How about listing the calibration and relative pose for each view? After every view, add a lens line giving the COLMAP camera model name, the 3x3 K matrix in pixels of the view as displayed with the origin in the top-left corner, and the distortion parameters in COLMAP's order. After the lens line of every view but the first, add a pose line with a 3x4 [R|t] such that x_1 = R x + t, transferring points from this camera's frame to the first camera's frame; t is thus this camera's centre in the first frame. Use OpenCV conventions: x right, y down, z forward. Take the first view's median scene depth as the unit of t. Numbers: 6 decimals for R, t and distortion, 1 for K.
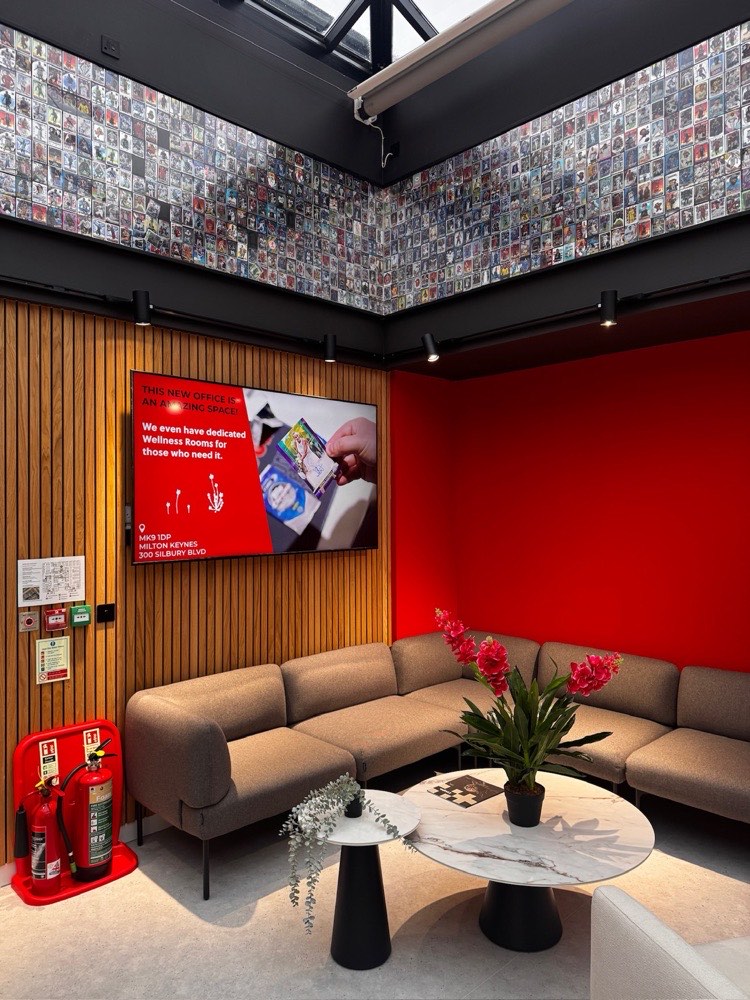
lens RADIAL K [[698.9, 0, 375.5], [0, 698.9, 497.0], [0, 0, 1]] dist [0.047585, -0.055227]
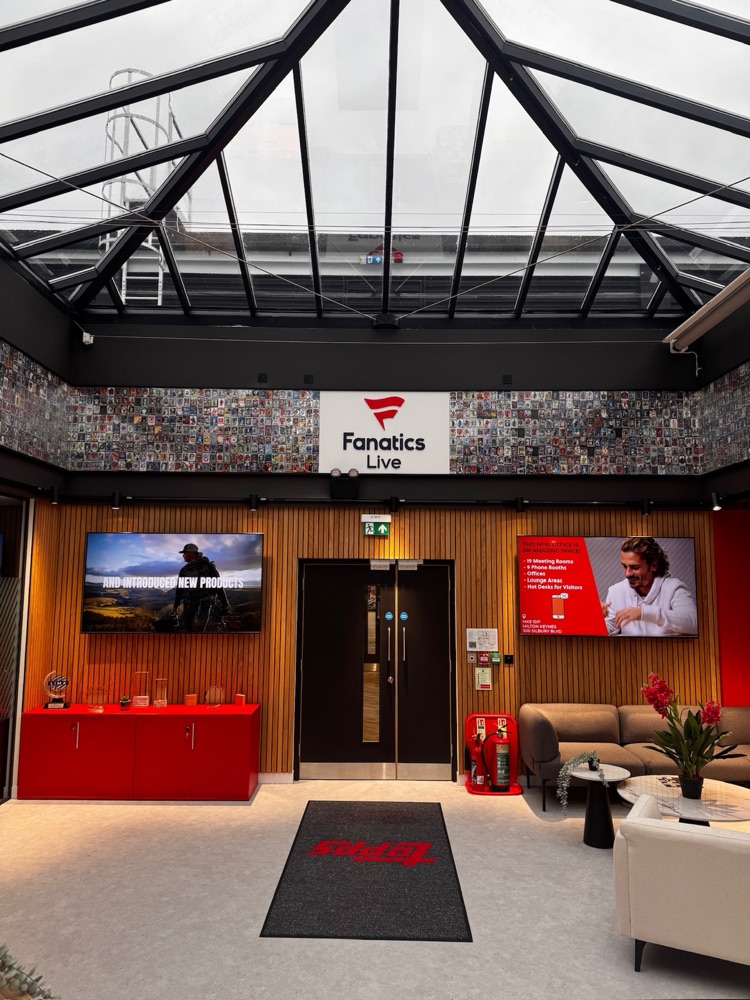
lens RADIAL K [[698.9, 0, 367.9], [0, 698.9, 500.1], [0, 0, 1]] dist [0.047585, -0.055227]
pose [[0.708120, -0.067755, -0.702833, 0.736199], [-0.009363, 0.994397, -0.105297, -0.066256], [0.706030, 0.081143, 0.703518, -0.683693]]
